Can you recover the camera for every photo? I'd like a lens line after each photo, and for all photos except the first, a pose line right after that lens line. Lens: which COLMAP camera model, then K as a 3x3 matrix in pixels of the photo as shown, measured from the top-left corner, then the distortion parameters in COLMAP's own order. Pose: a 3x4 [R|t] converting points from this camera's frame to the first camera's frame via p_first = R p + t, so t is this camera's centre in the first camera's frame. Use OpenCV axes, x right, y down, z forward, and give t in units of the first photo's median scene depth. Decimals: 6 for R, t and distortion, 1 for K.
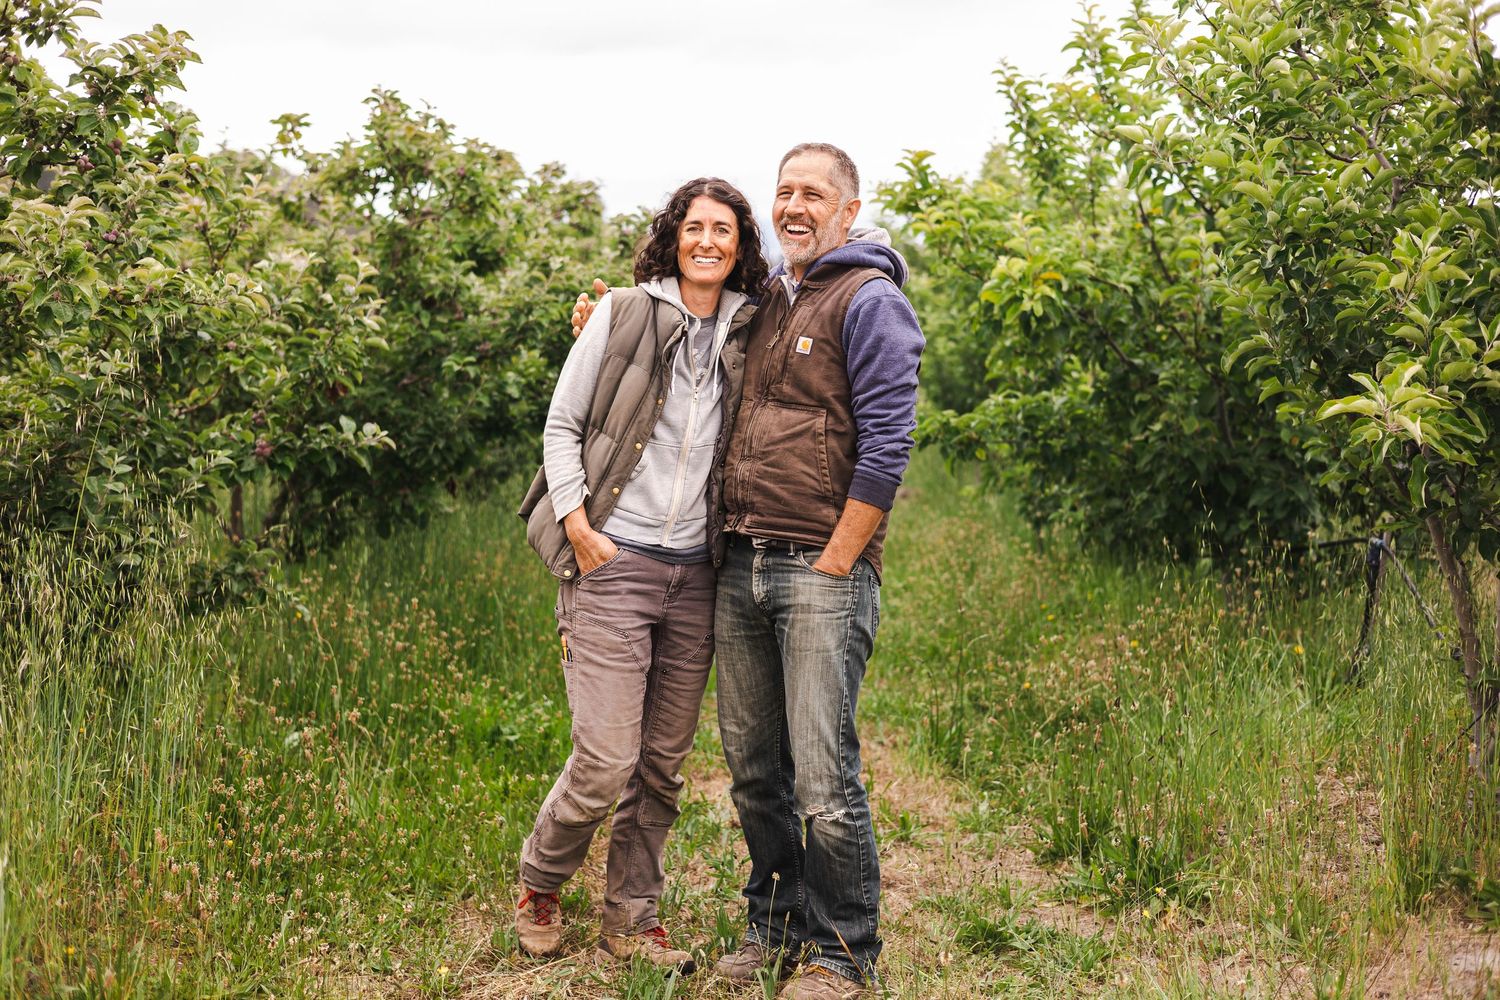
lens RADIAL K [[2123.4, 0, 752.6], [0, 2123.4, 505.8], [0, 0, 1]] dist [-0.037753, 0.000000]
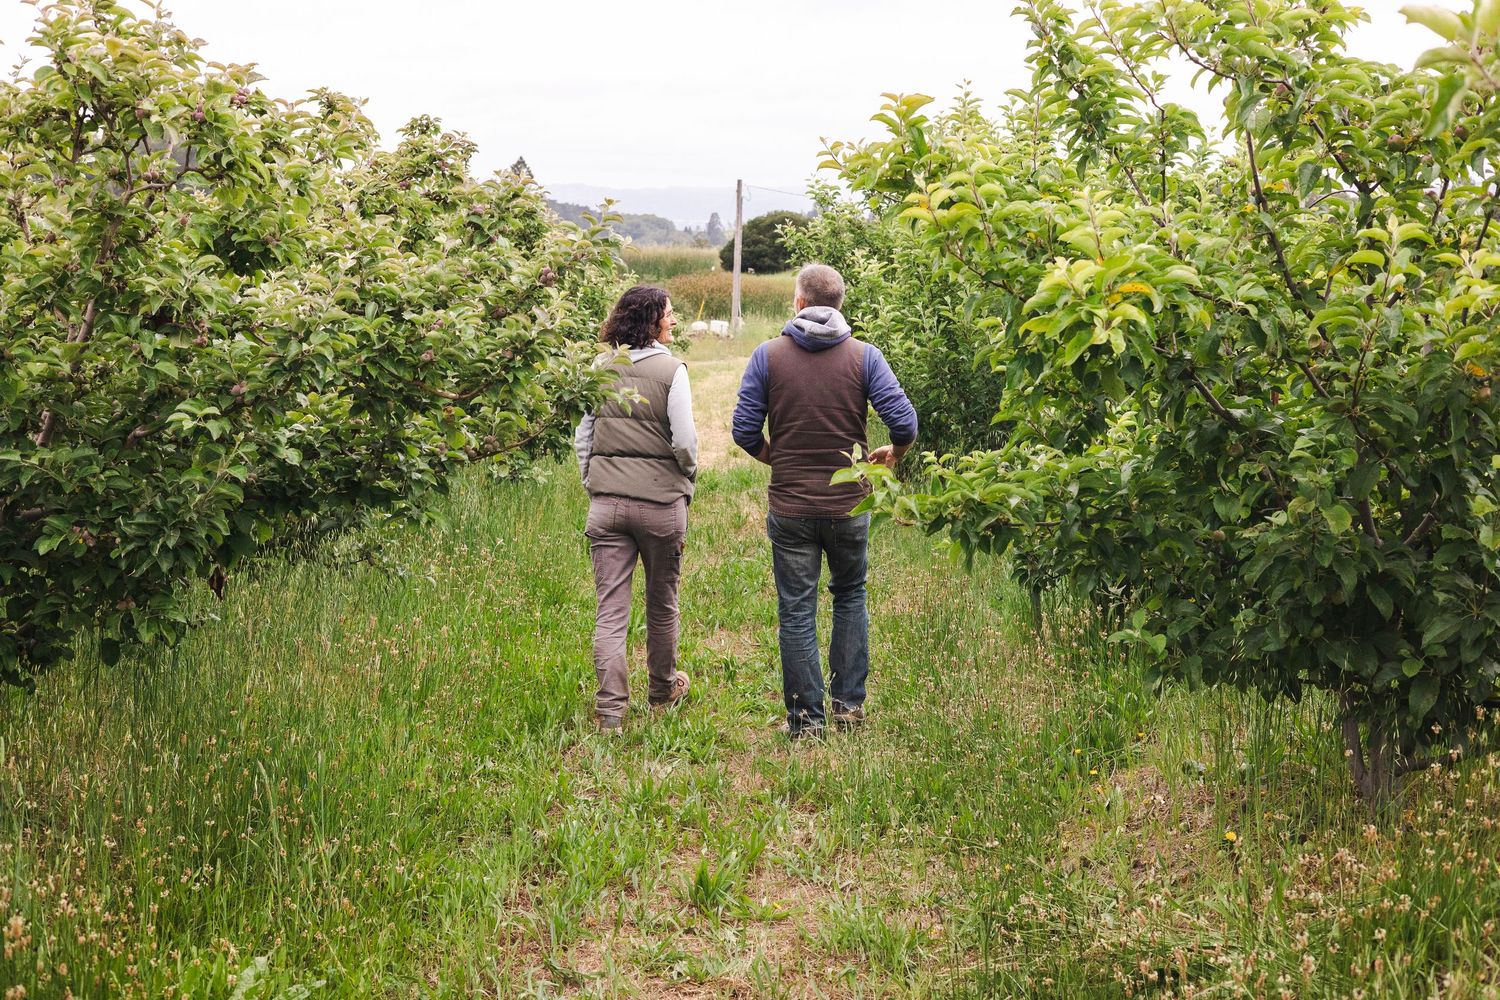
lens RADIAL K [[2123.4, 0, 749.0], [0, 2123.4, 493.0], [0, 0, 1]] dist [-0.037753, 0.000000]
pose [[0.999345, 0.003995, 0.035960, 0.004429], [-0.004300, 0.999956, 0.008395, -0.049520], [-0.035925, -0.008544, 0.999318, 0.355027]]
